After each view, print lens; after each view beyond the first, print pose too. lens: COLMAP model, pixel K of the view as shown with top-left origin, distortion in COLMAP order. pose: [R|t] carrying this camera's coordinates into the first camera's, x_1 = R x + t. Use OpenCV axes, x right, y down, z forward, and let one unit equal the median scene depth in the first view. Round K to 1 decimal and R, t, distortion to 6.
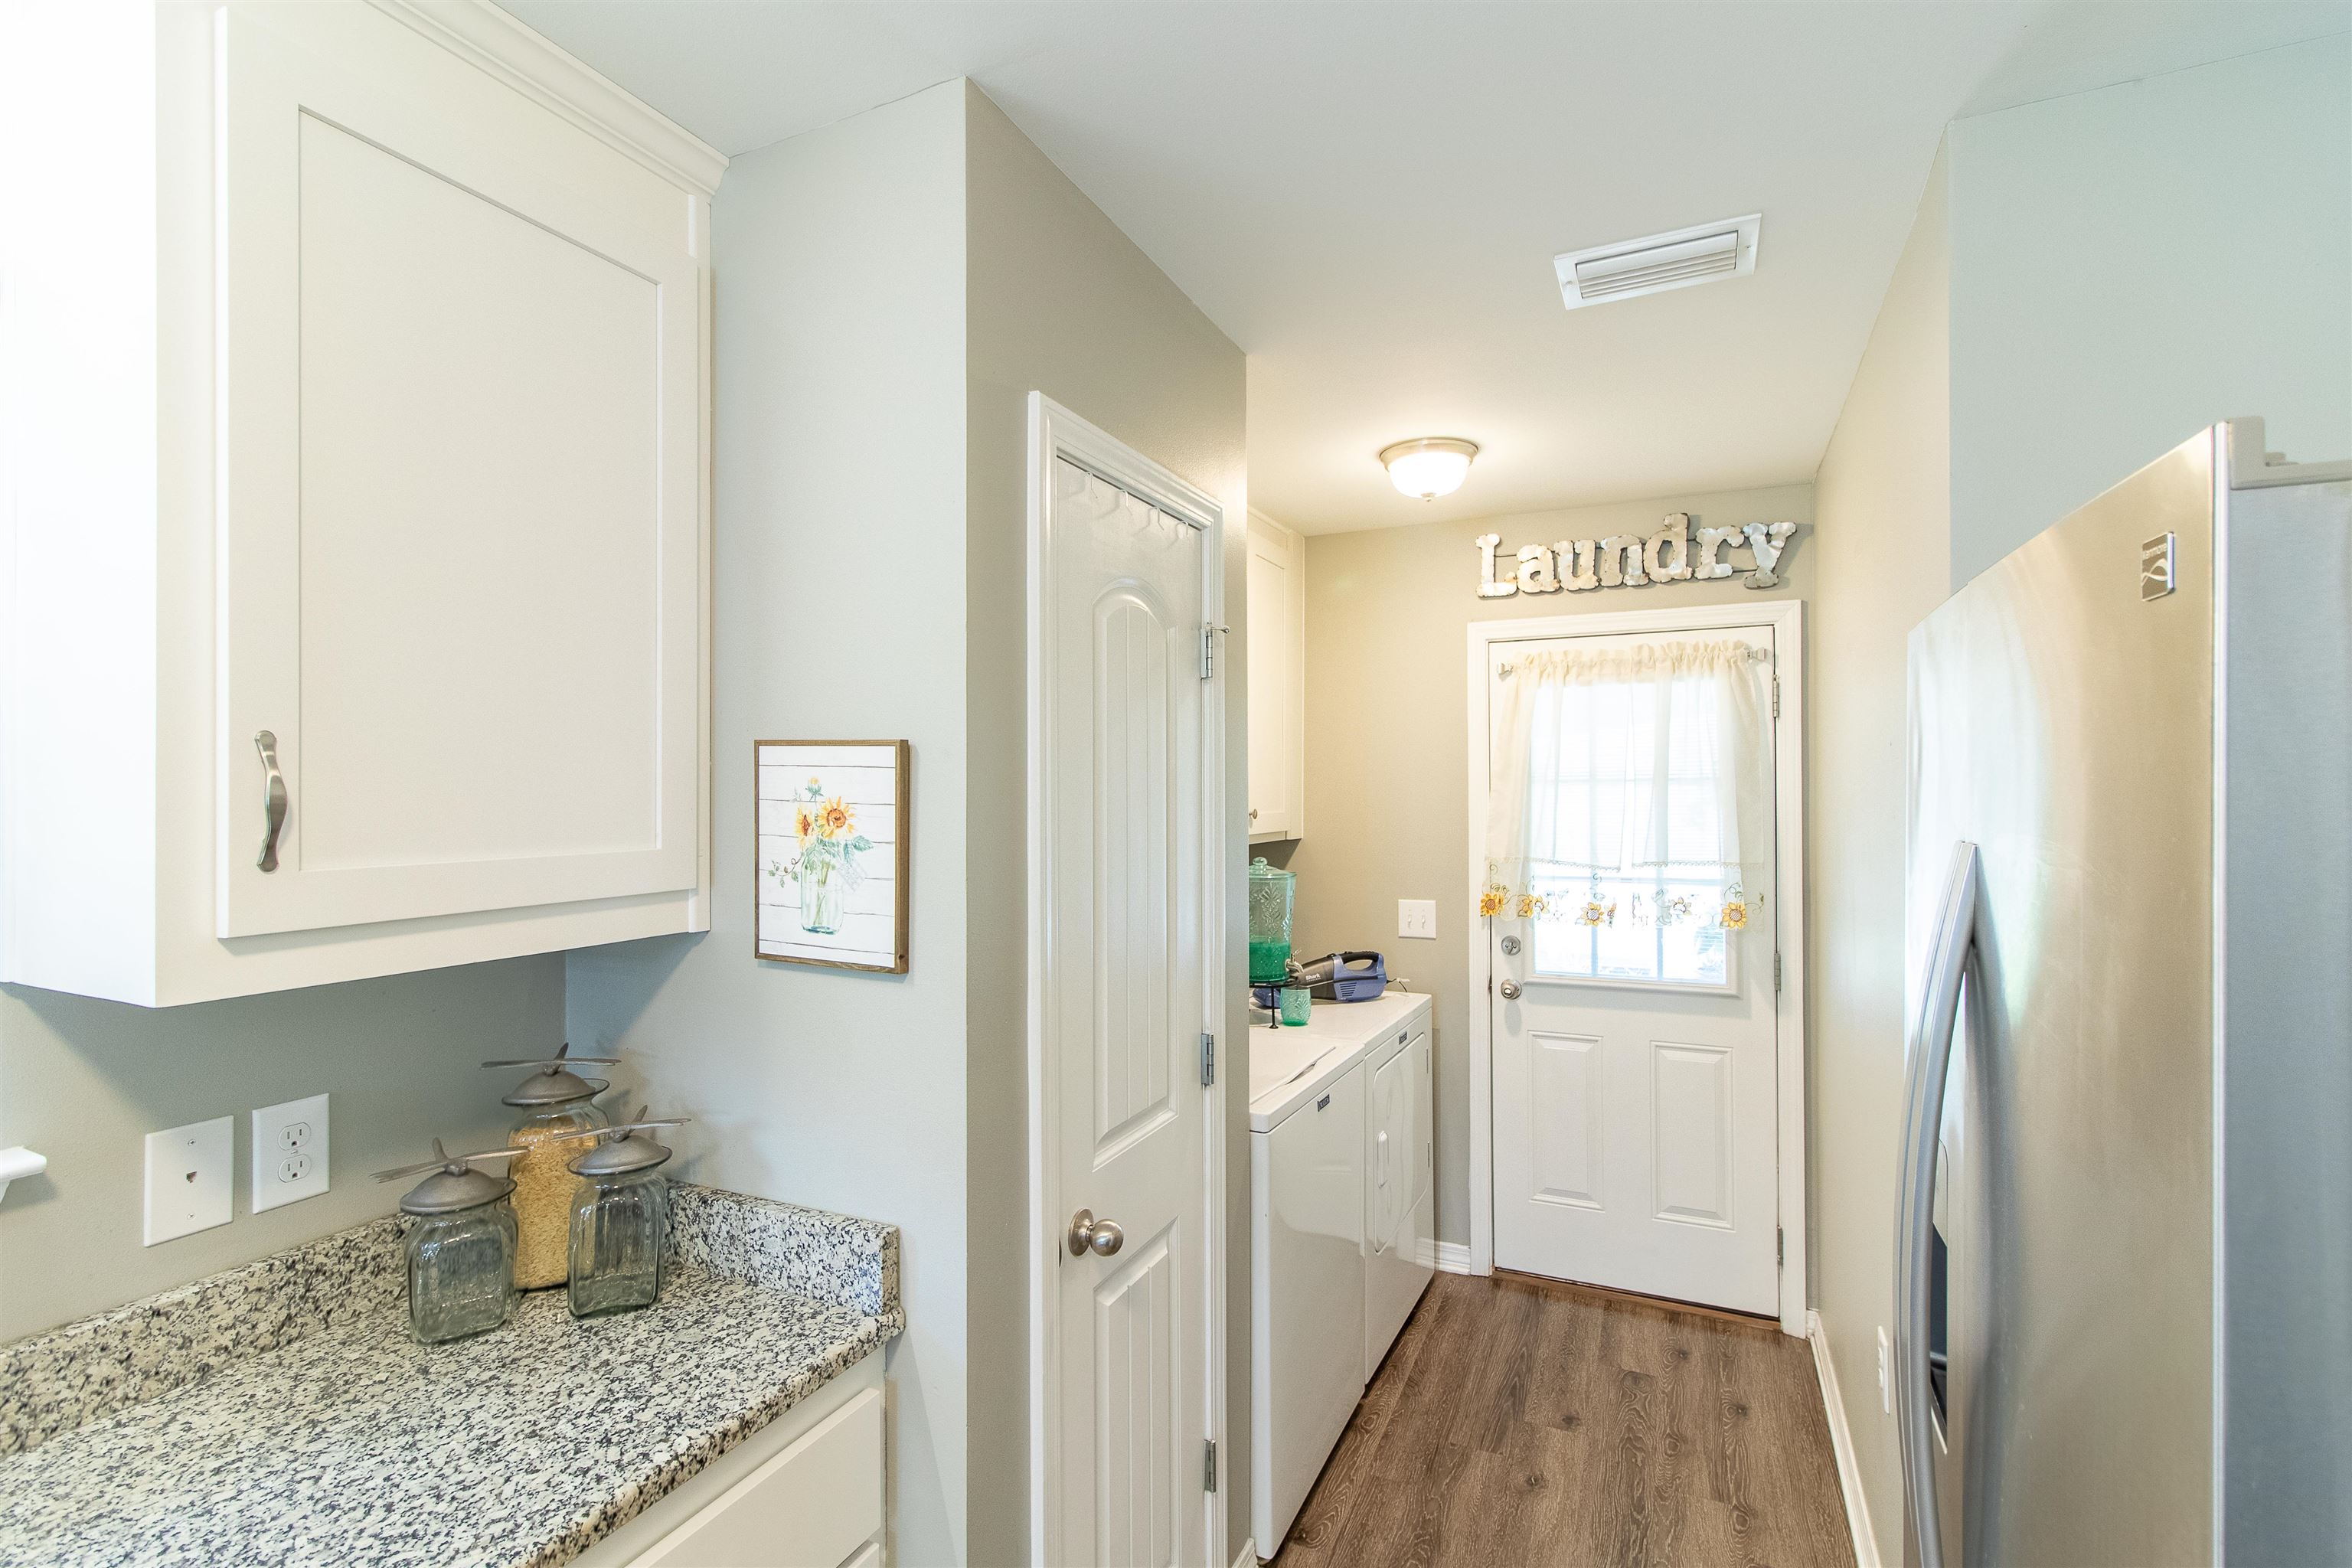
lens RADIAL K [[1071.0, 0, 1183.9], [0, 1071.0, 792.2], [0, 0, 1]] dist [0.006595, 0.000235]
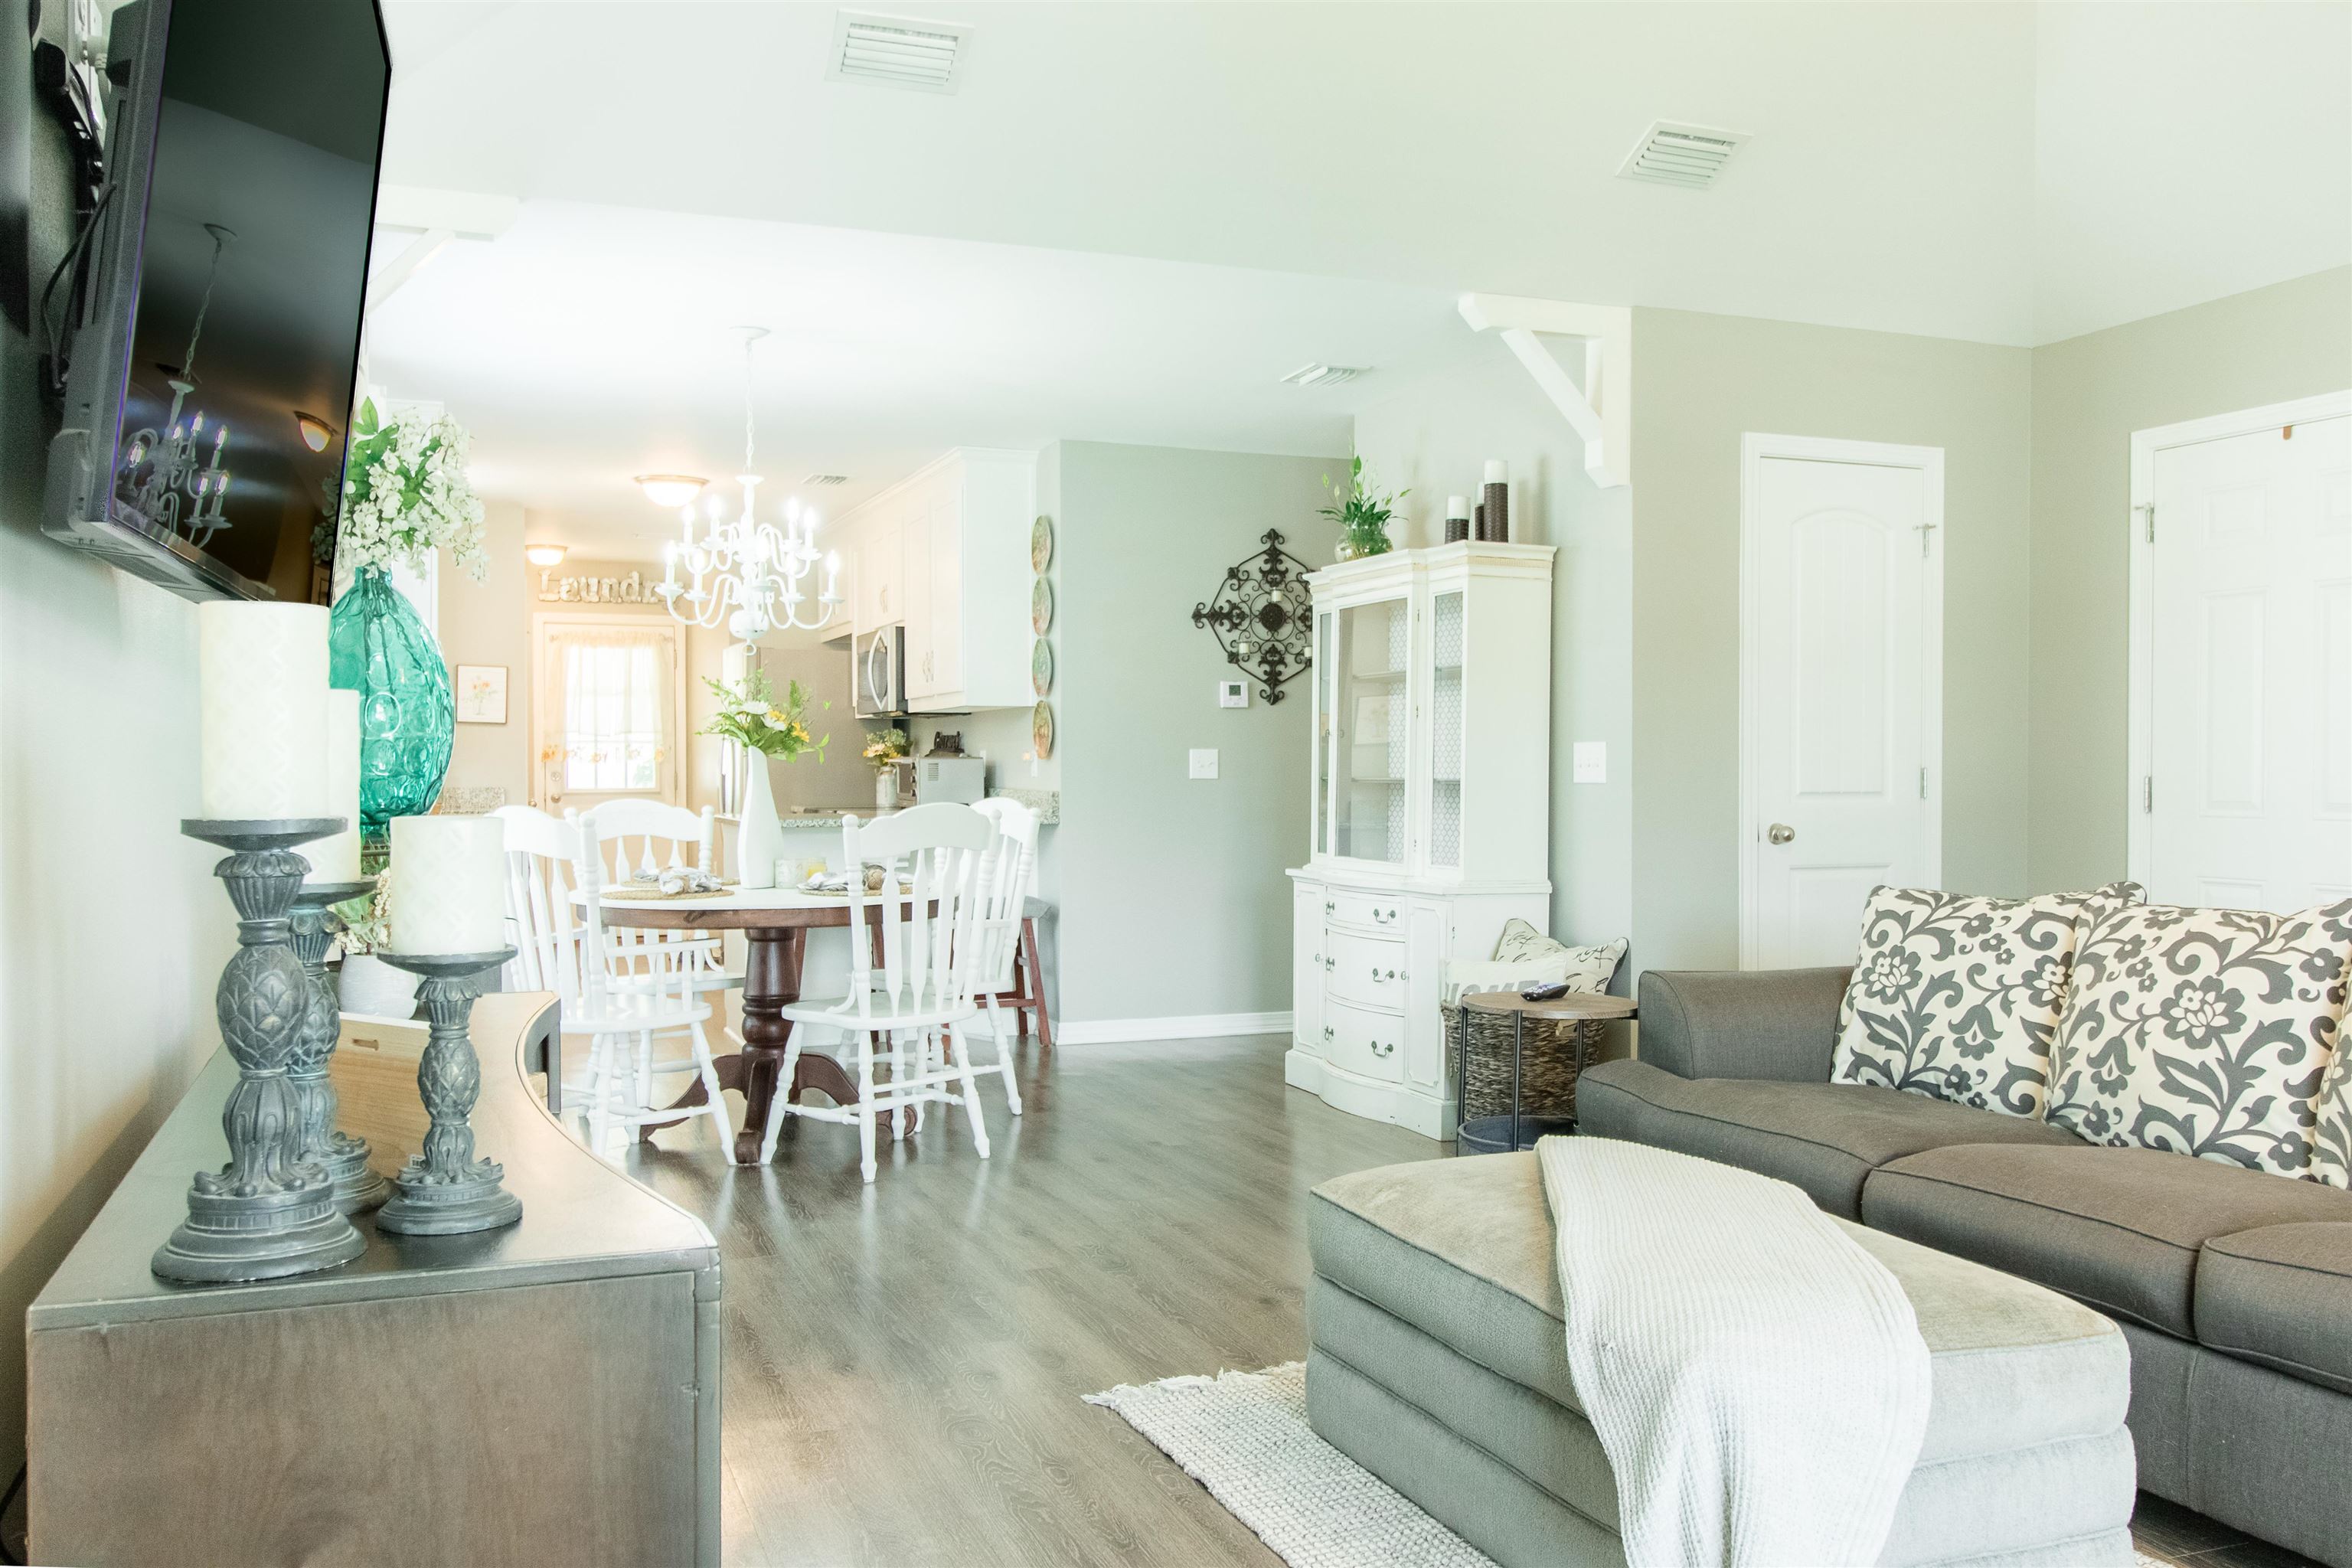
lens RADIAL K [[1838.9, 0, 1156.2], [0, 1838.9, 803.5], [0, 0, 1]] dist [0.010706, -0.007656]
pose [[0.691268, -0.008714, 0.722546, -1.514957], [-0.003467, 0.999876, 0.015376, 0.149588], [-0.722590, -0.013134, 0.691152, -2.359265]]
